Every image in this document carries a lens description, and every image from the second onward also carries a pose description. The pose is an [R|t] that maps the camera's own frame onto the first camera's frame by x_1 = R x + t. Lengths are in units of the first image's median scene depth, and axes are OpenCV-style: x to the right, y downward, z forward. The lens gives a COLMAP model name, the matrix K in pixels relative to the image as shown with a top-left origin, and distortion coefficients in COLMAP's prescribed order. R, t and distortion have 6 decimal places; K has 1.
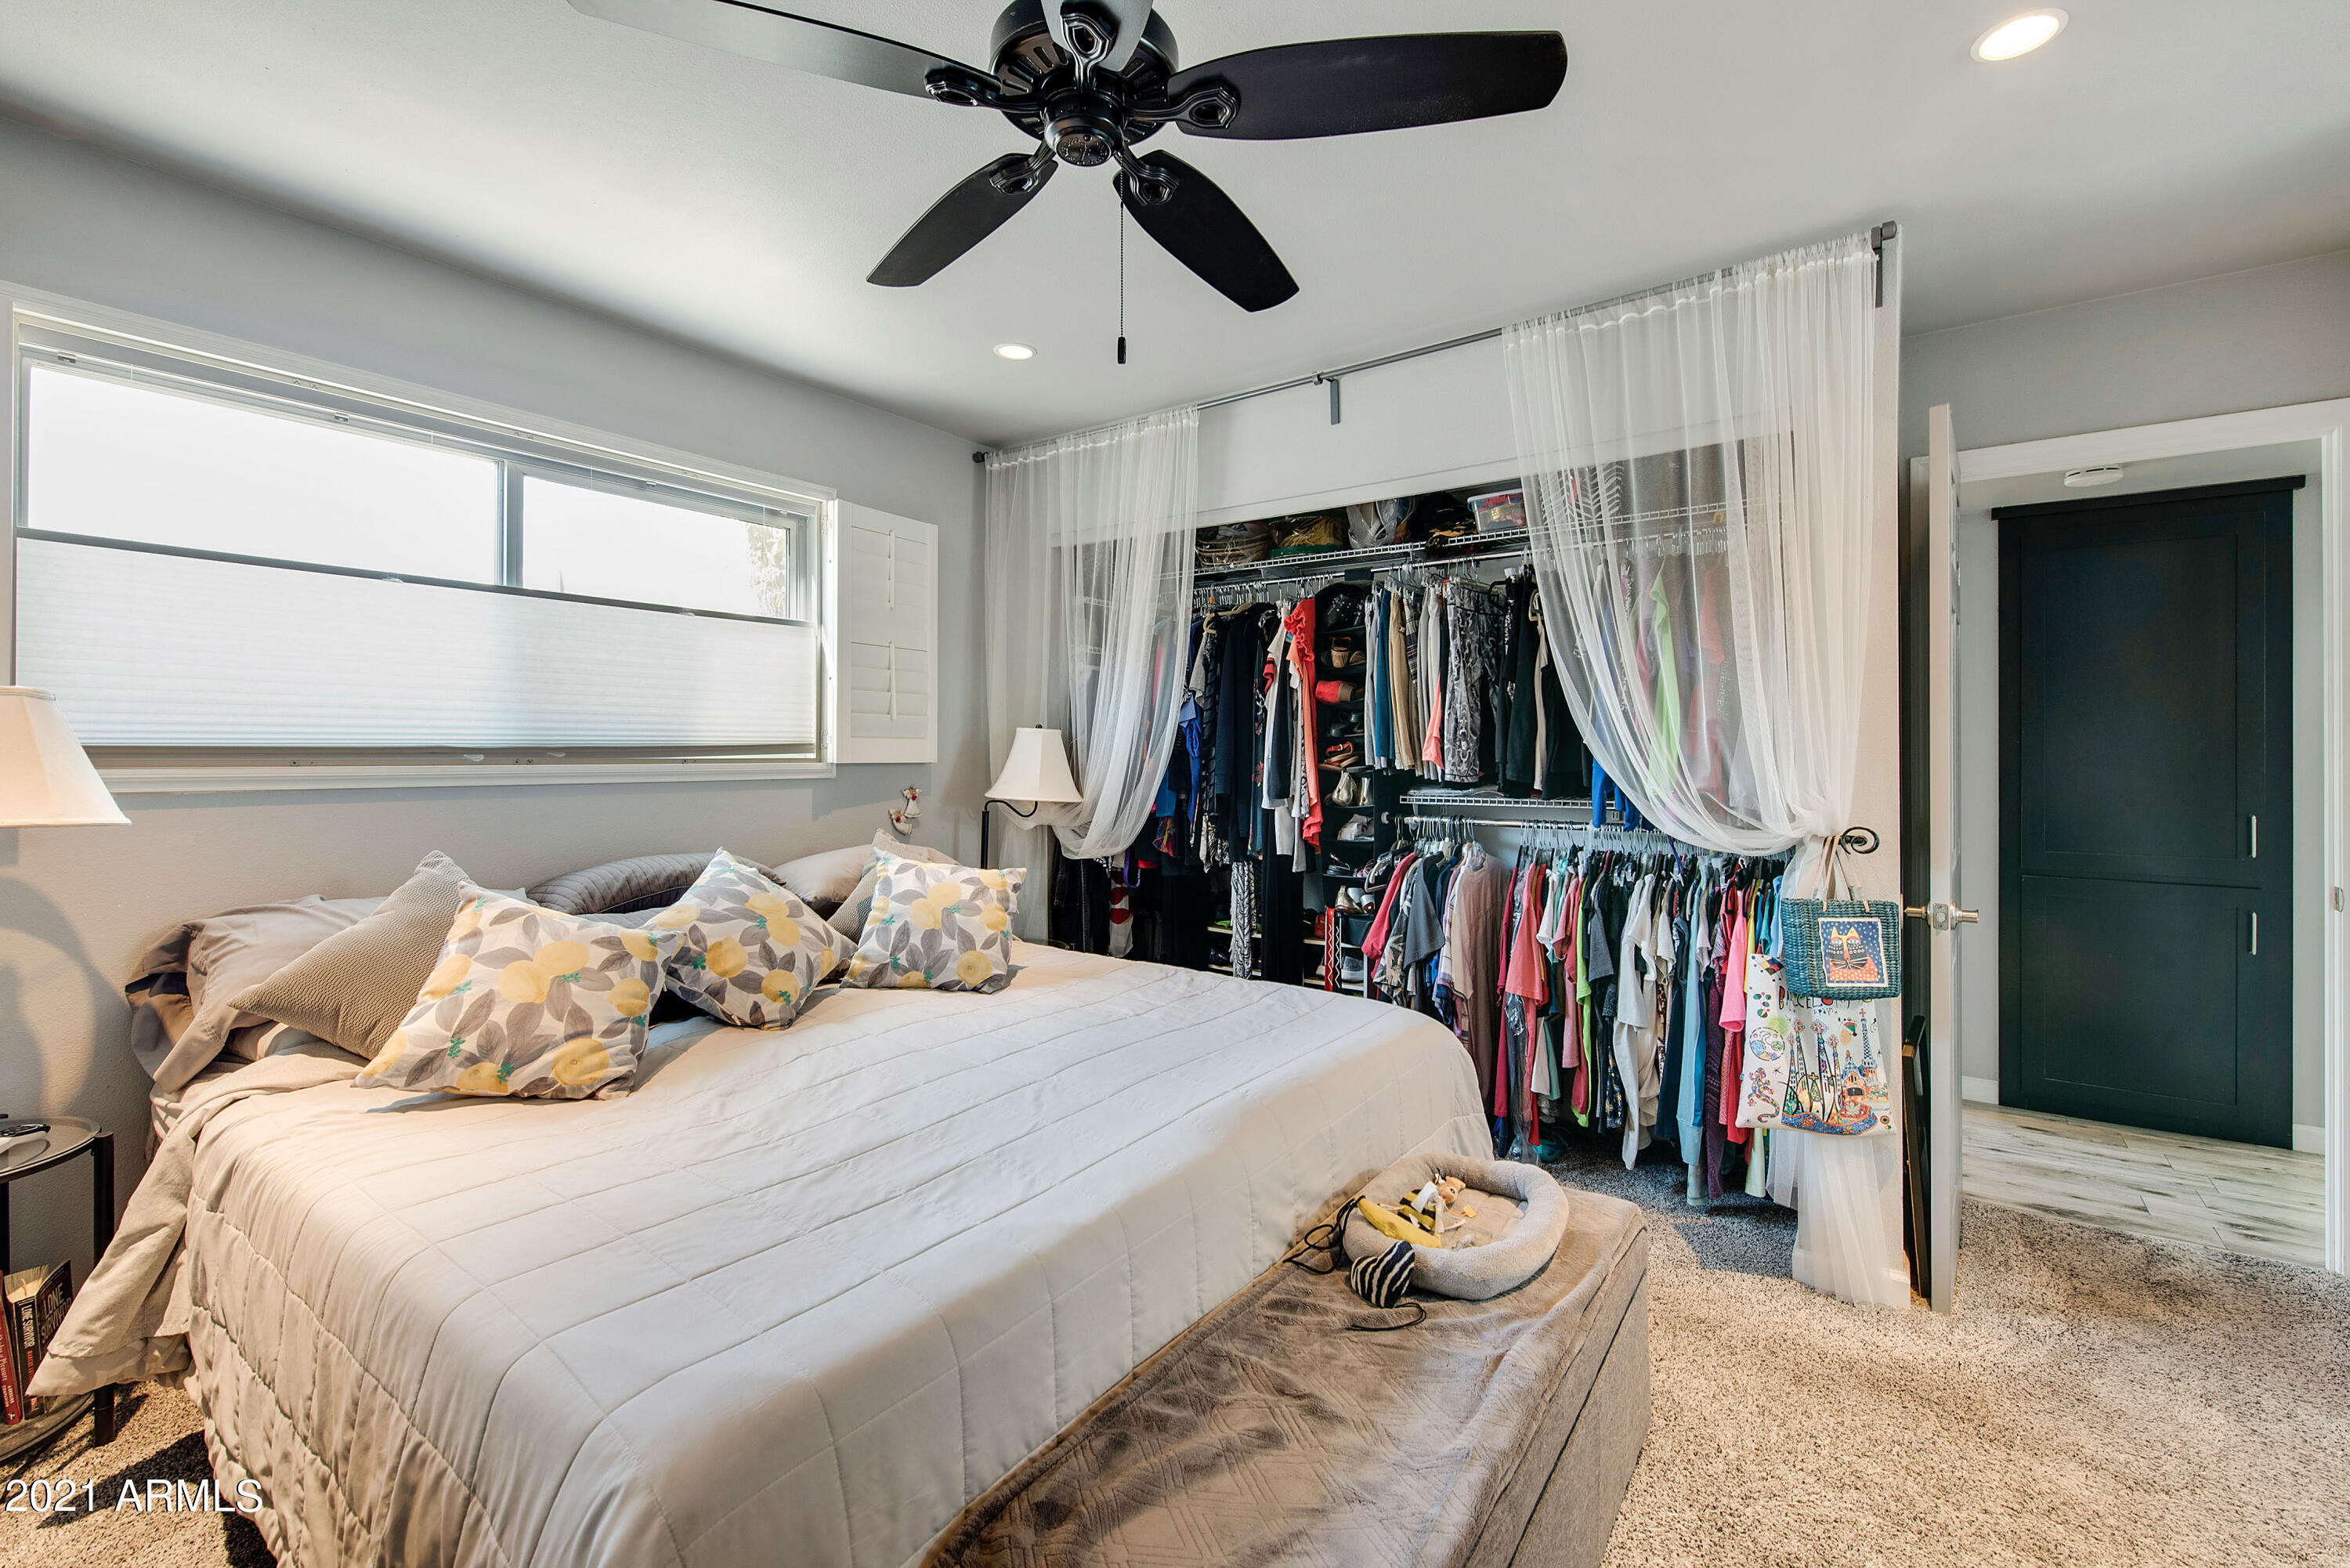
lens RADIAL K [[1033.0, 0, 1175.9], [0, 1033.0, 750.1], [0, 0, 1]] dist [0.001597, -0.000259]
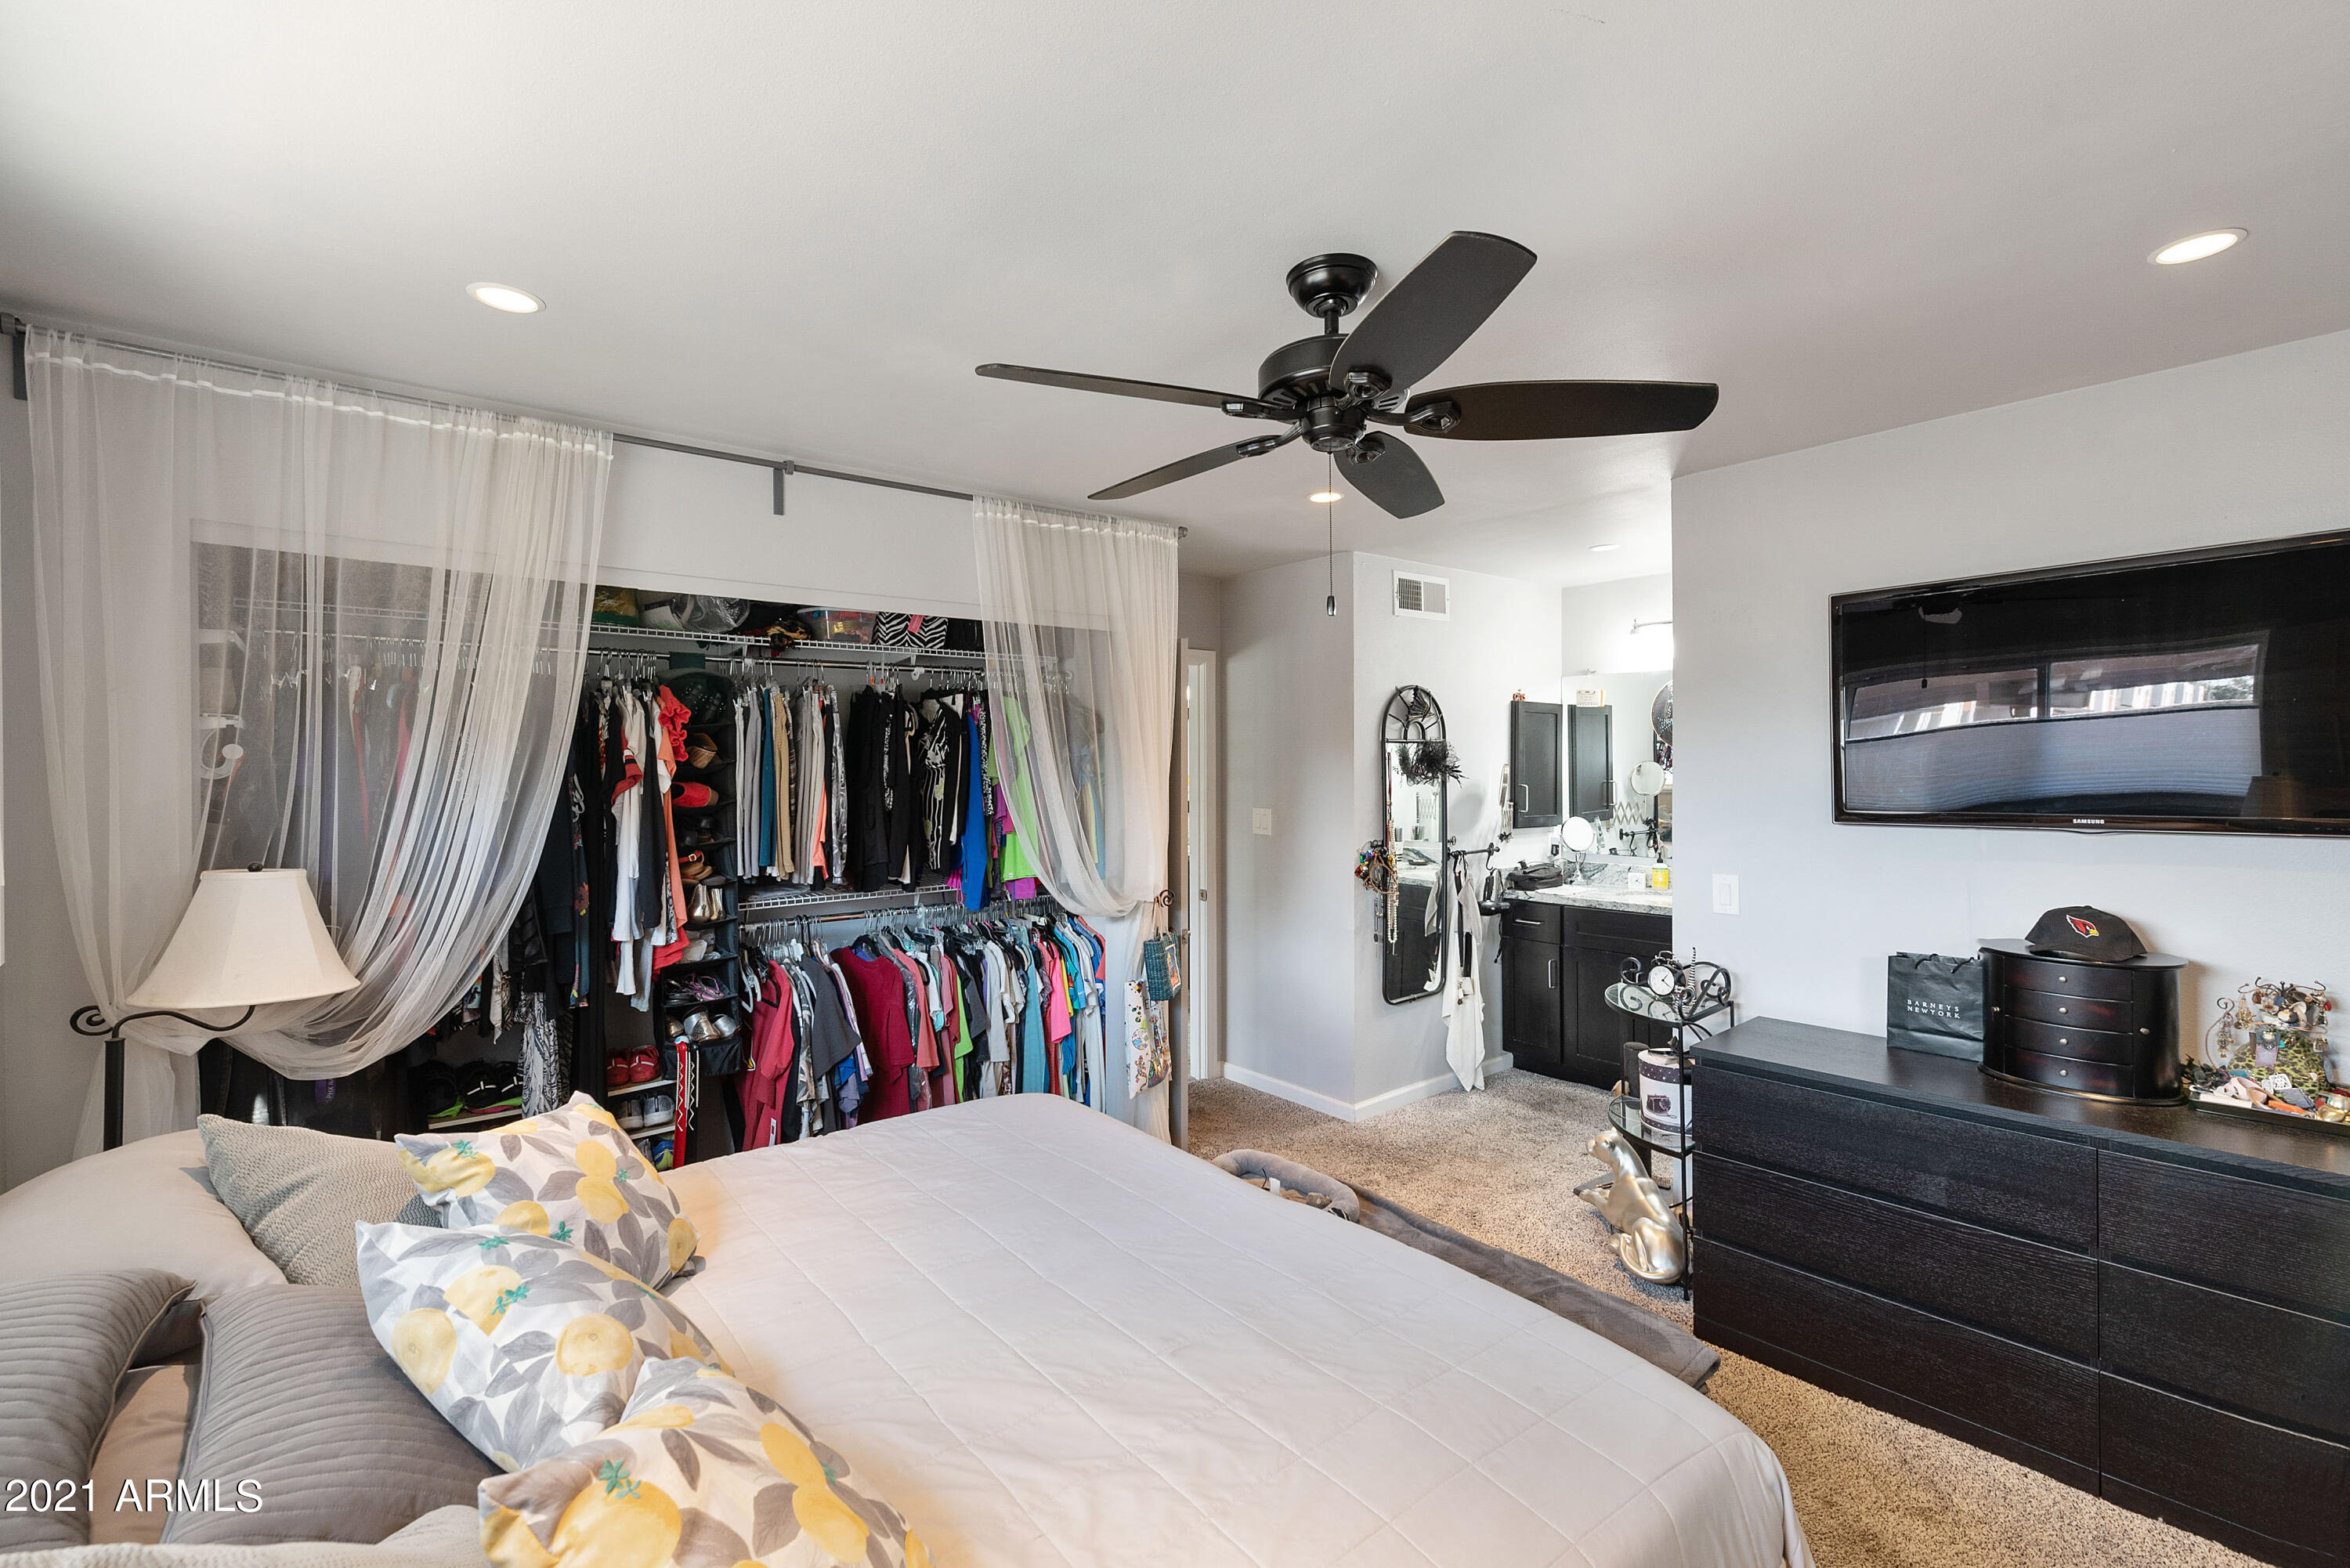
lens RADIAL K [[1033.0, 0, 1175.9], [0, 1033.0, 750.1], [0, 0, 1]] dist [0.001597, -0.000259]
pose [[0.241070, 0.007542, 0.970478, -0.719081], [0.003657, 0.999956, -0.008680, -0.102018], [-0.970501, 0.005641, 0.241032, 0.465516]]
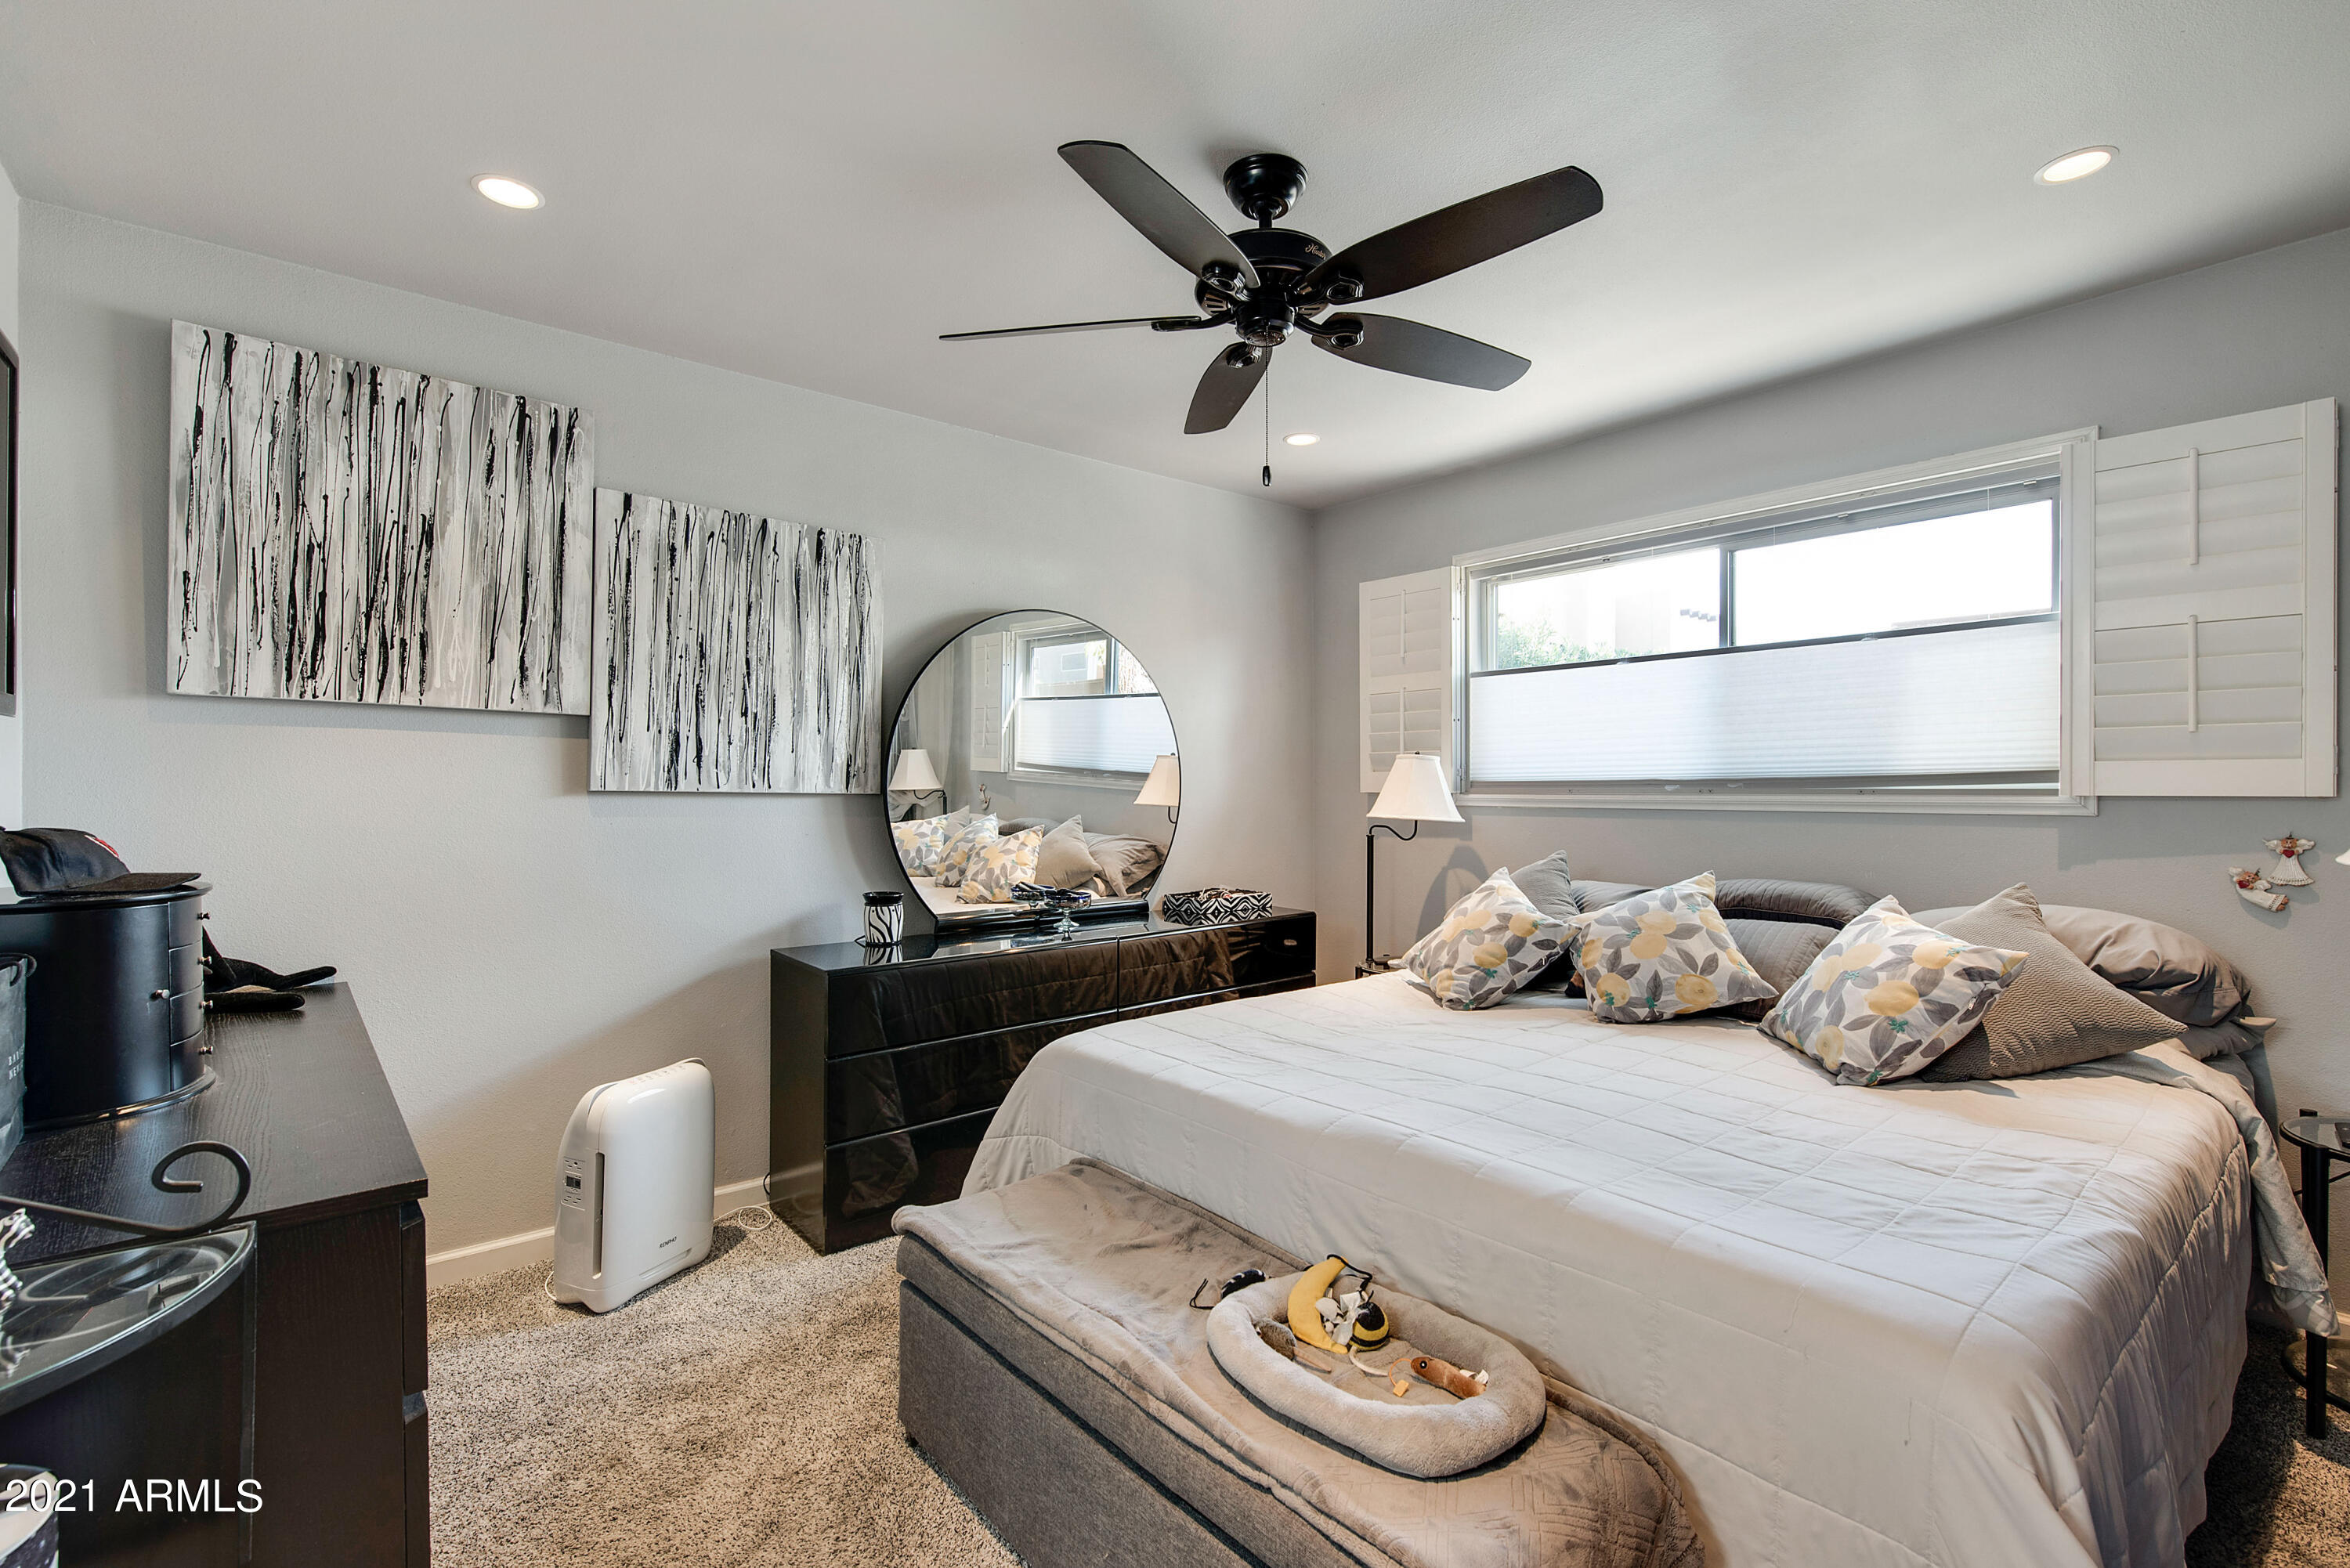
lens RADIAL K [[1029.0, 0, 1175.0], [0, 1029.0, 784.0], [0, 0, 1]] dist [0.000405, -0.000123]
pose [[-0.252954, -0.002067, -0.967476, 0.656784], [0.003410, 0.999990, -0.003028, 0.004170], [0.967472, -0.004065, -0.252944, 0.645316]]
